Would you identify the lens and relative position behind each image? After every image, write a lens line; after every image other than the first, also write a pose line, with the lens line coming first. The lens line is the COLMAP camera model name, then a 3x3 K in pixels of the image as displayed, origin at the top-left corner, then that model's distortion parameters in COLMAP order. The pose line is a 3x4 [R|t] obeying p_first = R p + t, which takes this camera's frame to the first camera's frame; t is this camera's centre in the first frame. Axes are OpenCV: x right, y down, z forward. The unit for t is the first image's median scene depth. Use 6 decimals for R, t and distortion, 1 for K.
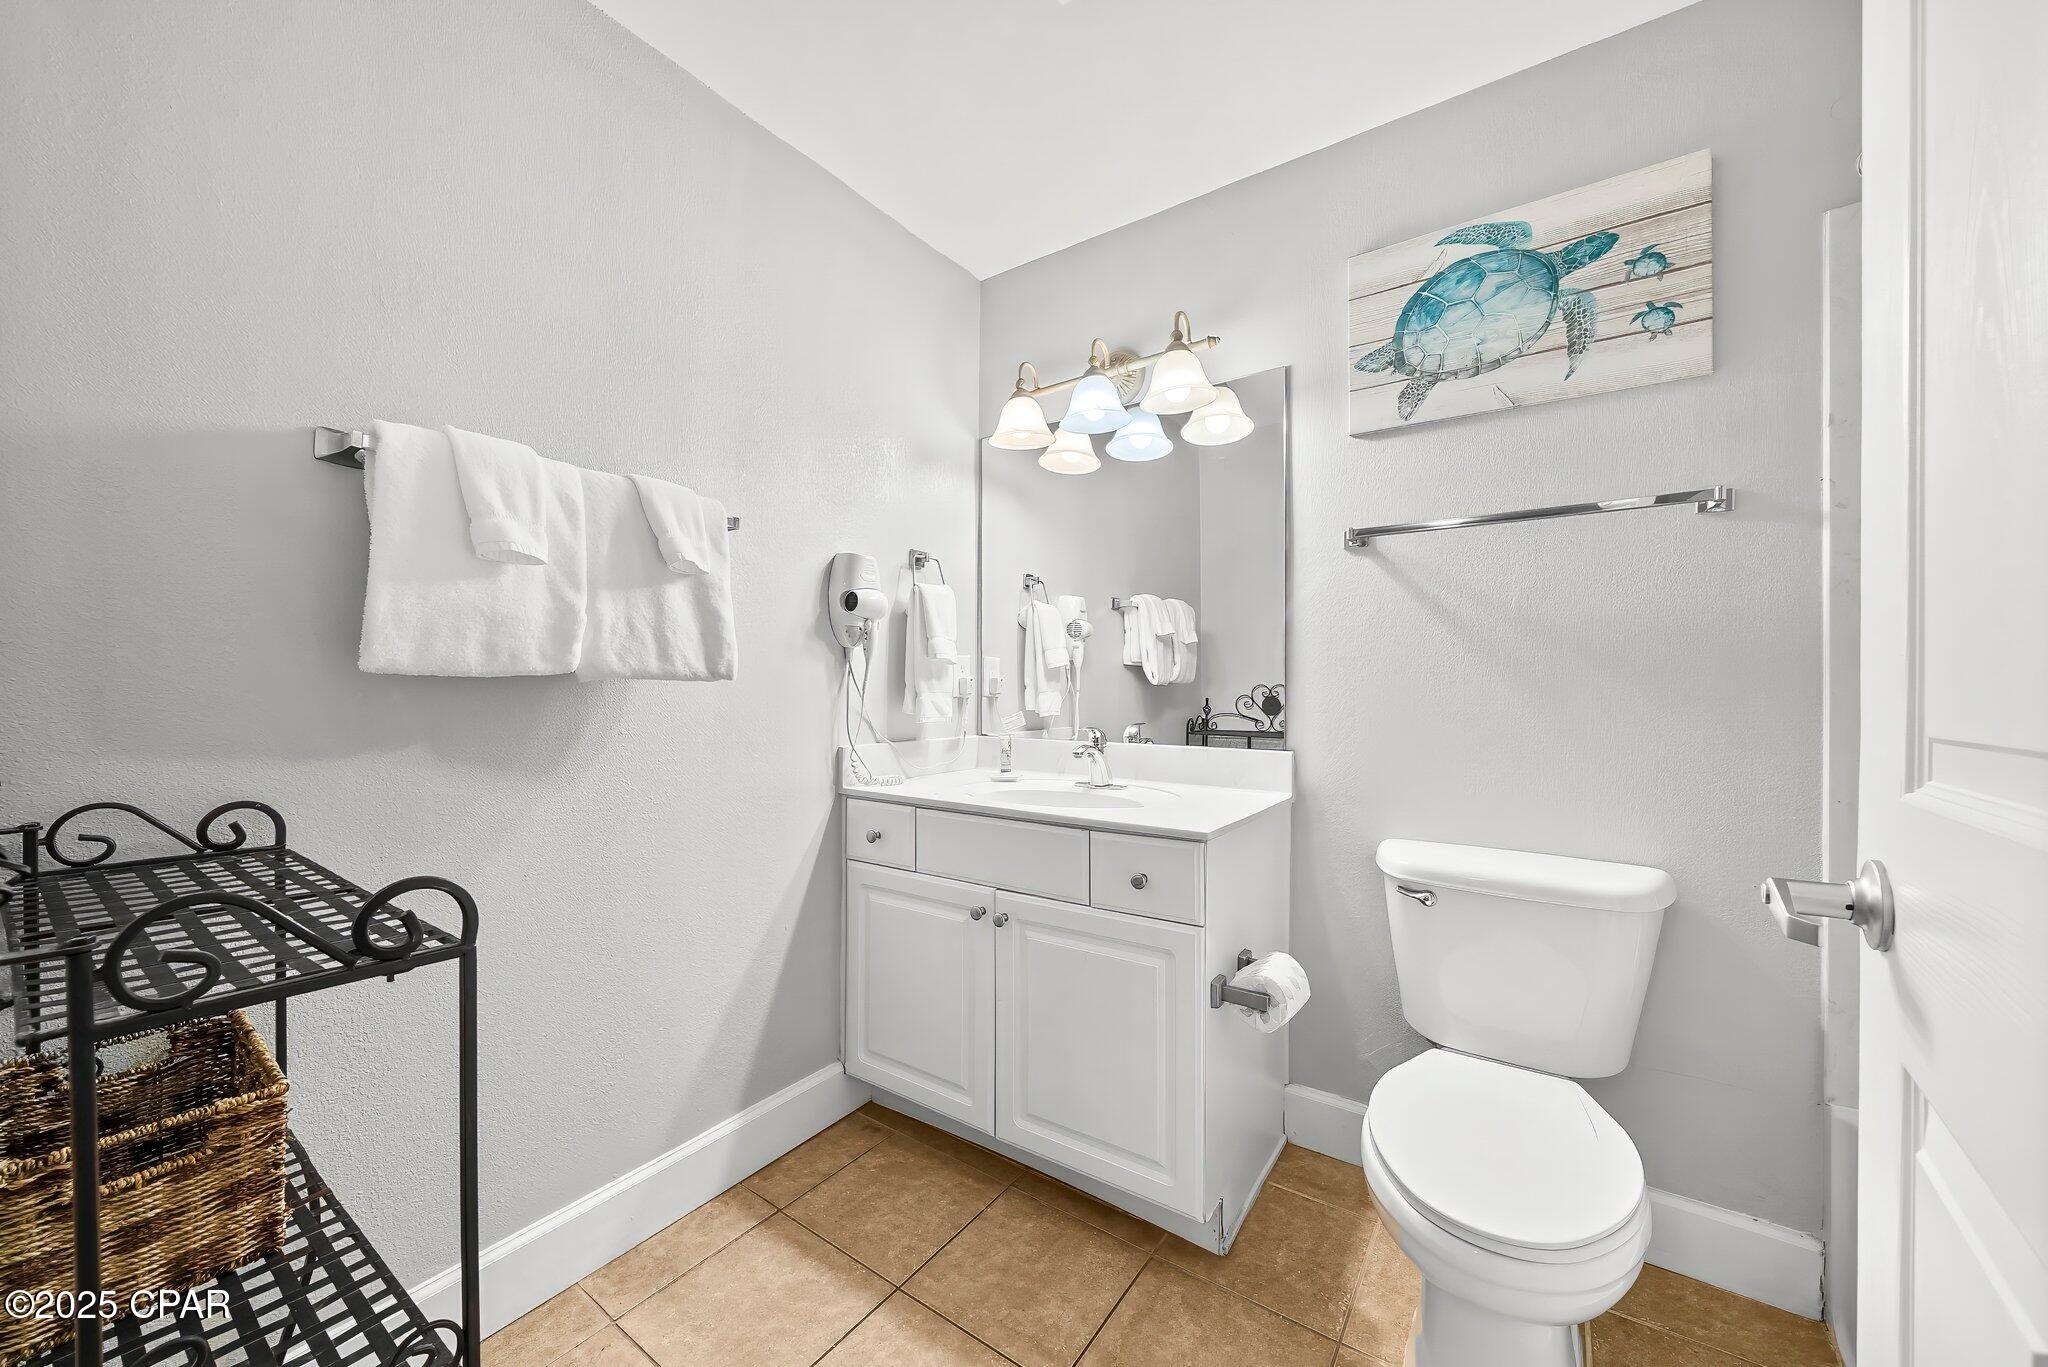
lens RADIAL K [[762.6, 0, 1010.2], [0, 762.6, 670.5], [0, 0, 1]] dist [0.000683, 0.000122]
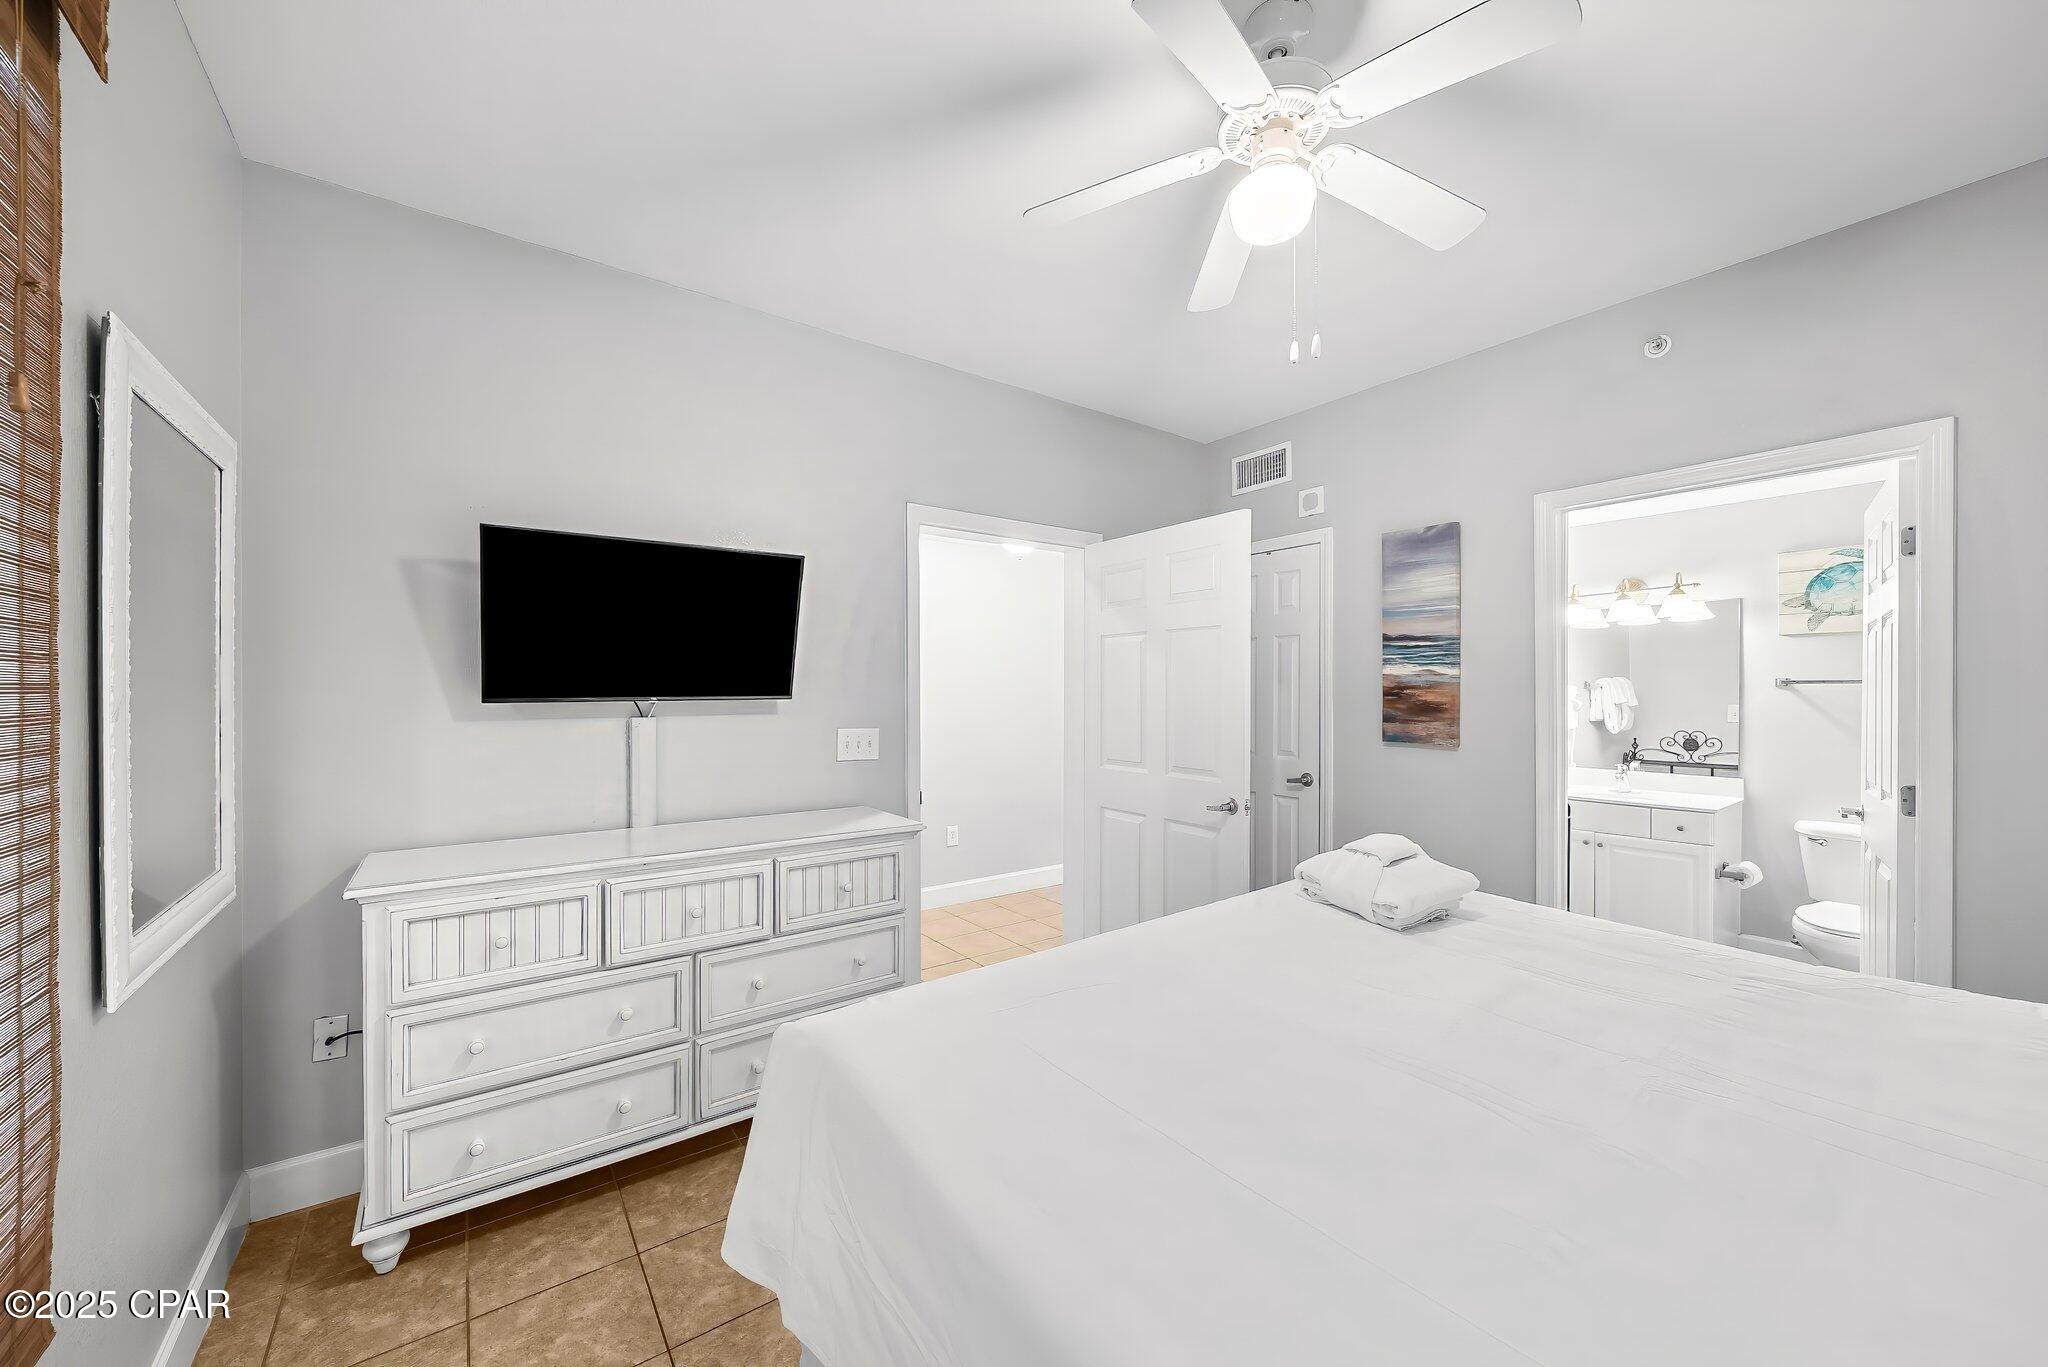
lens RADIAL K [[762.6, 0, 1030.0], [0, 762.6, 689.1], [0, 0, 1]] dist [0.000683, 0.000122]
pose [[0.952791, -0.003702, -0.303604, -0.964933], [0.008199, 0.999875, 0.013539, -0.208022], [0.303516, -0.015389, 0.952702, -1.790220]]
